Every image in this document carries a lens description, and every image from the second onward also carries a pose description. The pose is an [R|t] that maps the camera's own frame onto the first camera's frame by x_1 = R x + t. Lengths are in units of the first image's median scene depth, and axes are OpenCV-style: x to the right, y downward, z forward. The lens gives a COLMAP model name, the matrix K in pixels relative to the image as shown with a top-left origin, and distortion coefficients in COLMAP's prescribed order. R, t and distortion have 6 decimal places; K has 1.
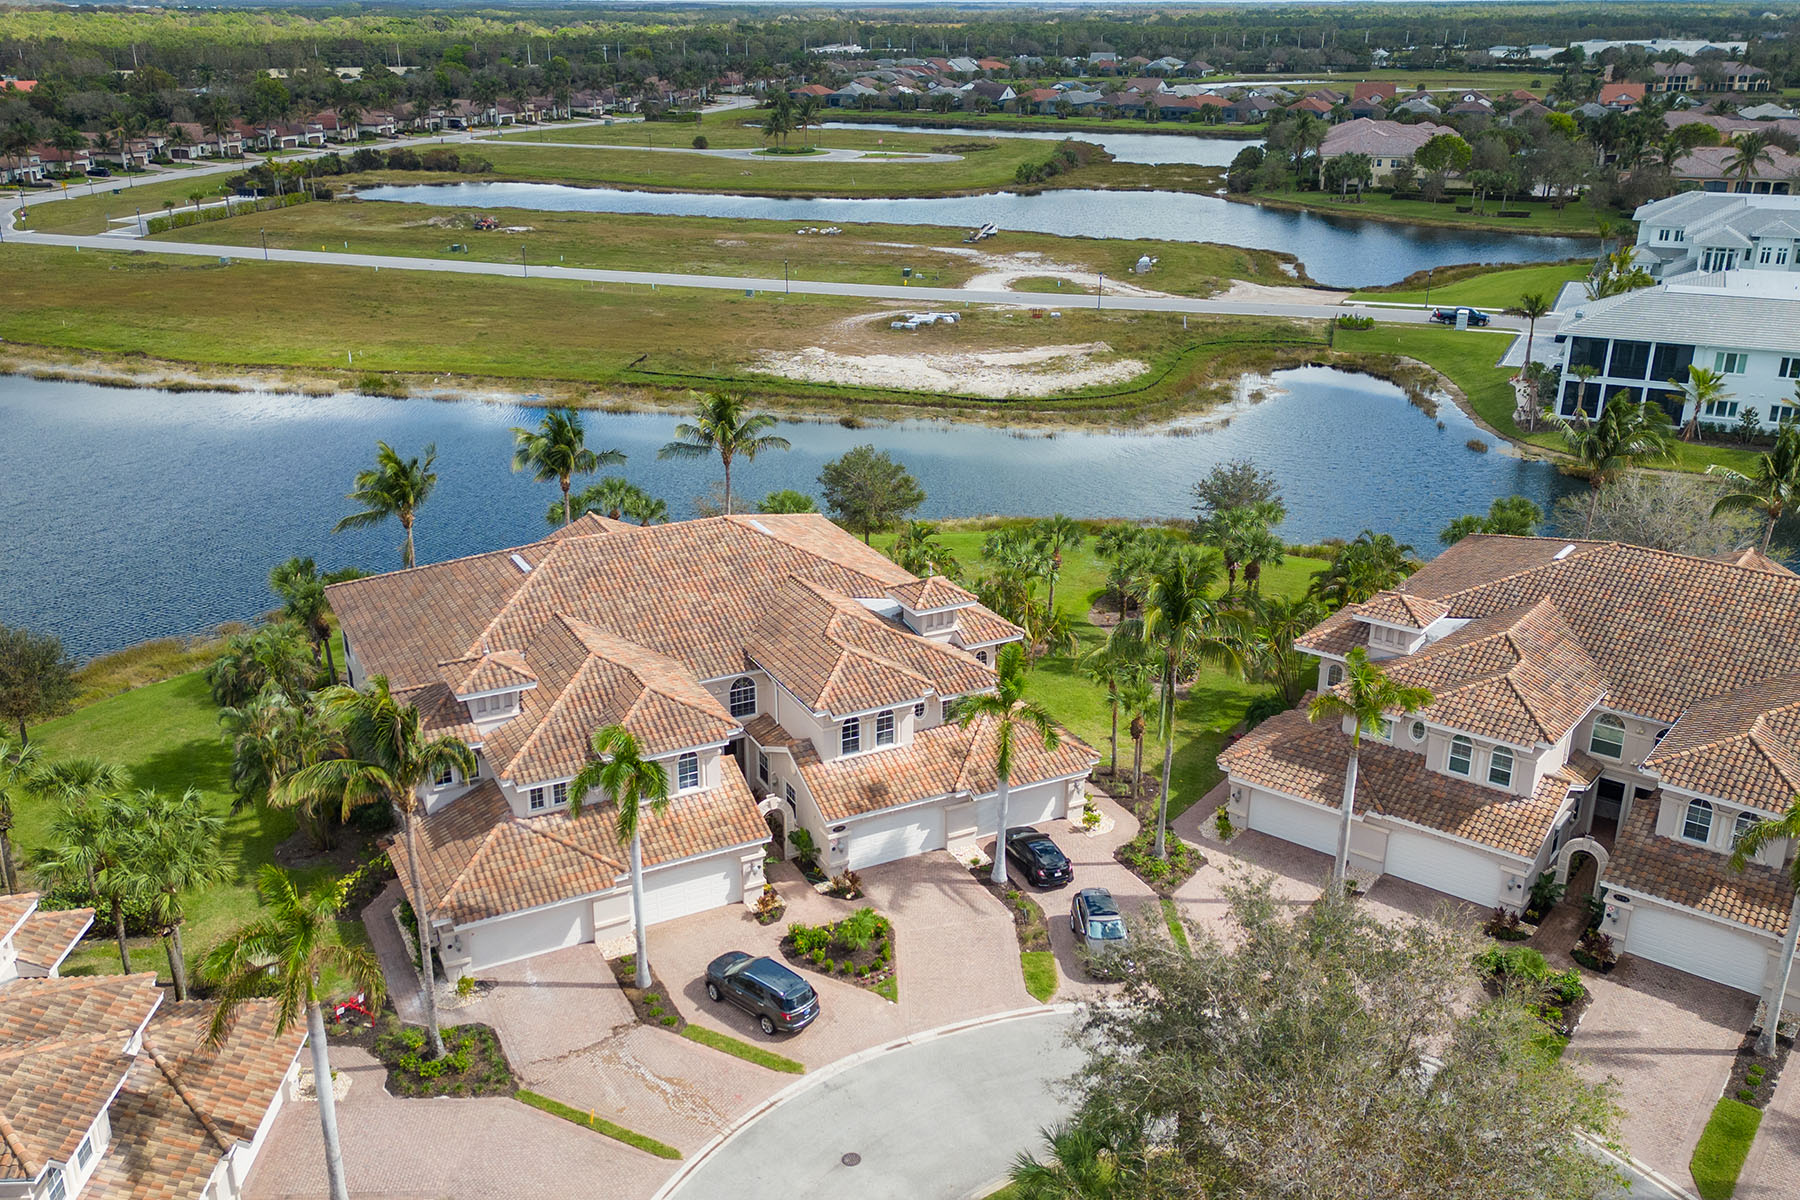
lens RADIAL K [[1575.6, 0, 900.0], [0, 1575.6, 600.0], [0, 0, 1]] dist [0.091217, -0.107973]
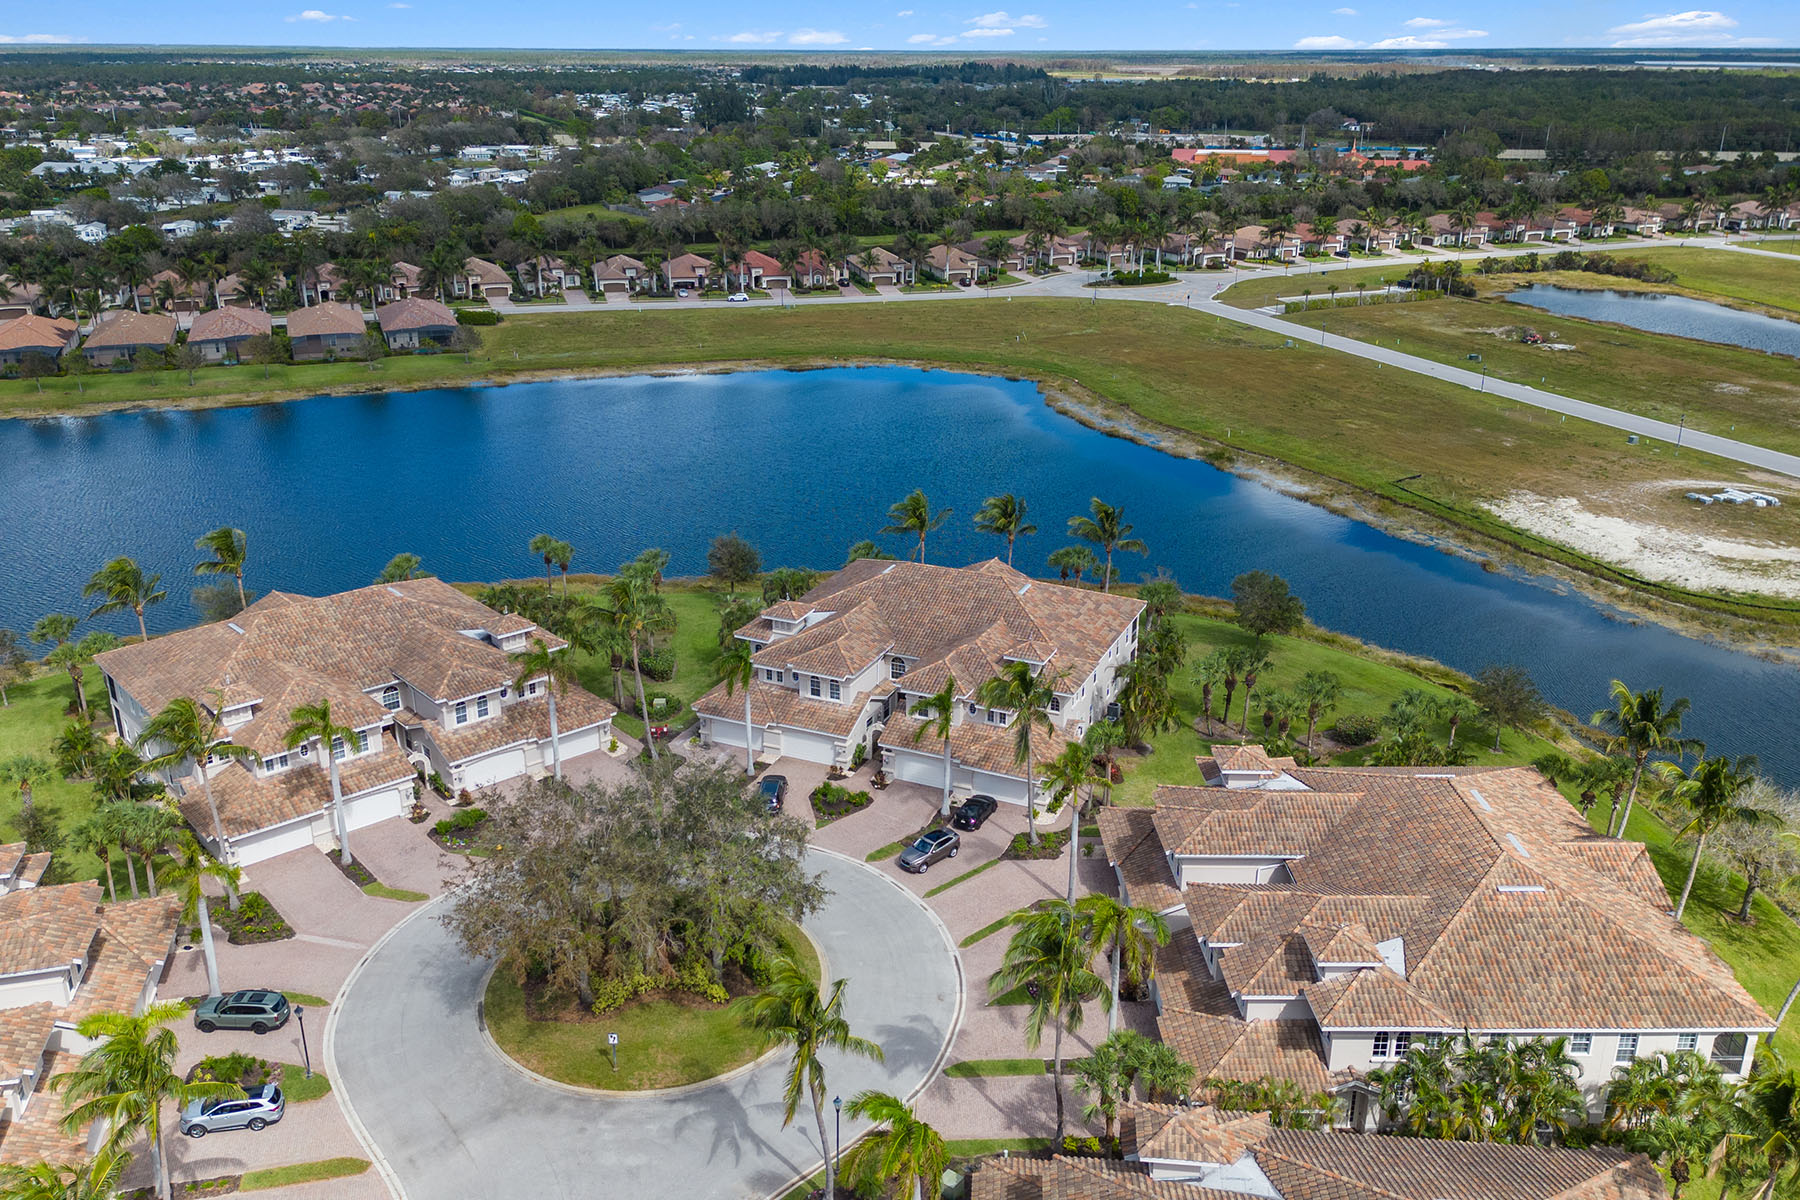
lens RADIAL K [[1474.8, 0, 900.0], [0, 1474.8, 600.0], [0, 0, 1]] dist [0.119774, -0.223235]
pose [[0.628833, 0.269910, -0.729189, 0.344372], [-0.276876, 0.954074, 0.114381, -0.063695], [0.726573, 0.129968, 0.674685, -0.039837]]
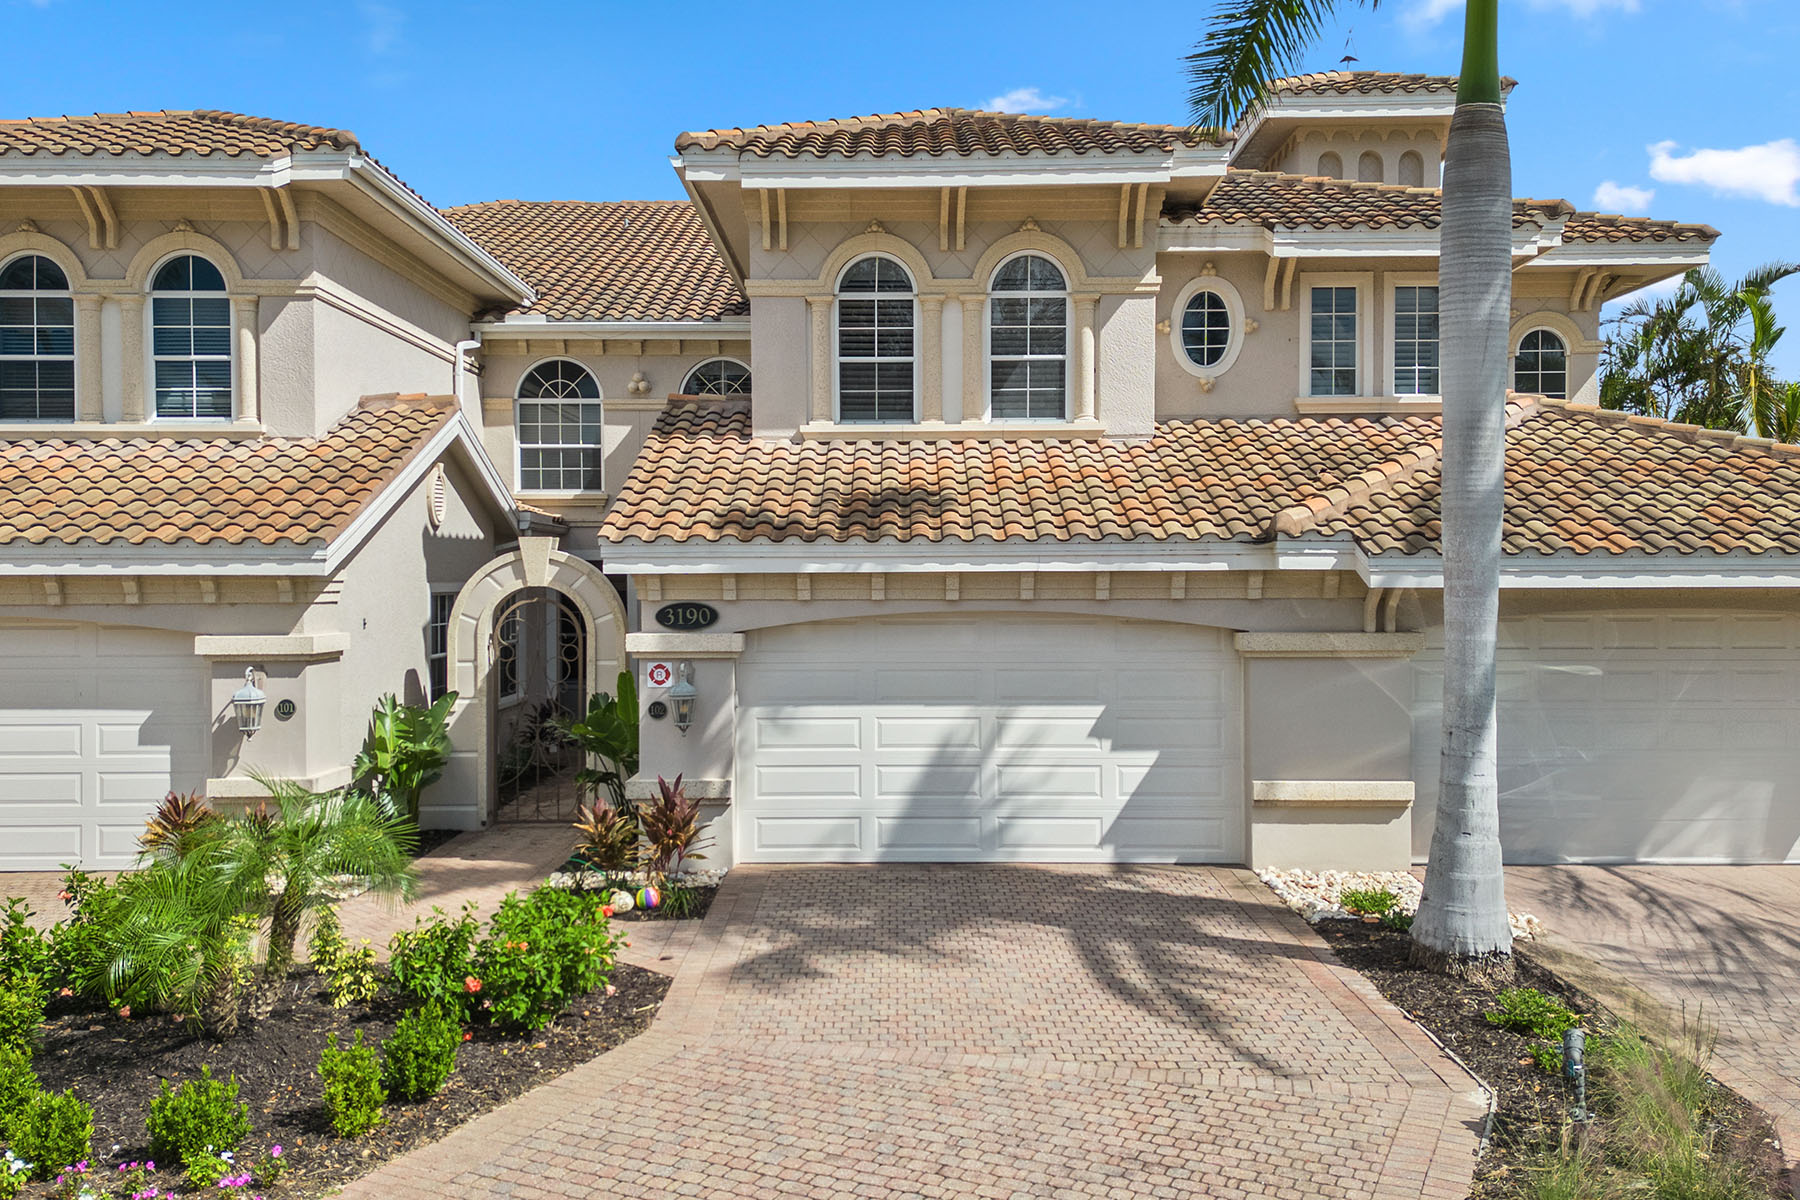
lens RADIAL K [[1491.2, 0, 895.6], [0, 1491.2, 589.5], [0, 0, 1]] dist [0.084228, -0.096456]
pose [[0.889962, -0.002233, -0.456029, 0.025137], [-0.157470, 0.936976, -0.311897, 0.061413], [0.427984, 0.349387, 0.833522, 0.254536]]
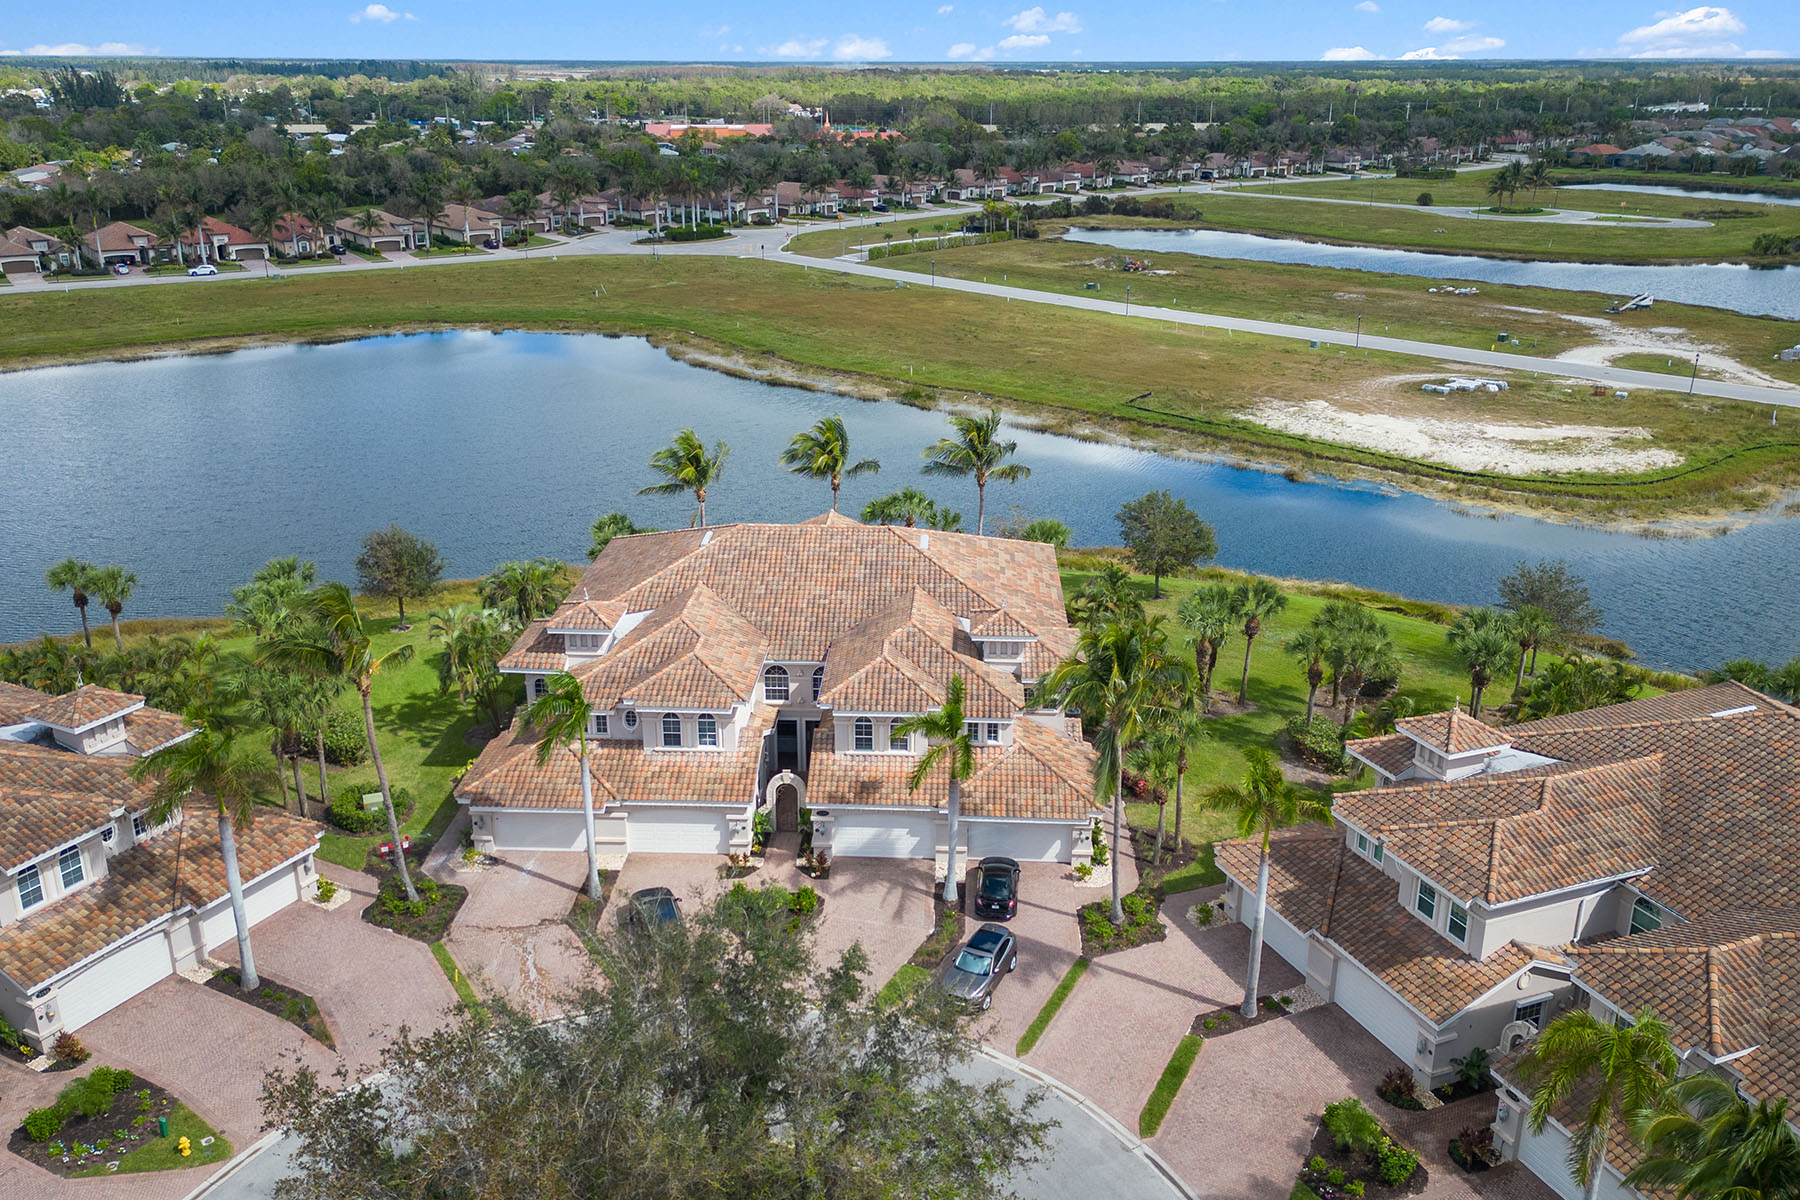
lens RADIAL K [[1491.2, 0, 895.6], [0, 1491.2, 589.5], [0, 0, 1]] dist [0.084228, -0.096456]
pose [[0.867512, 0.164294, -0.469500, 0.141810], [-0.174965, 0.984347, 0.021168, -0.011746], [0.465629, 0.063783, 0.882679, 0.030045]]
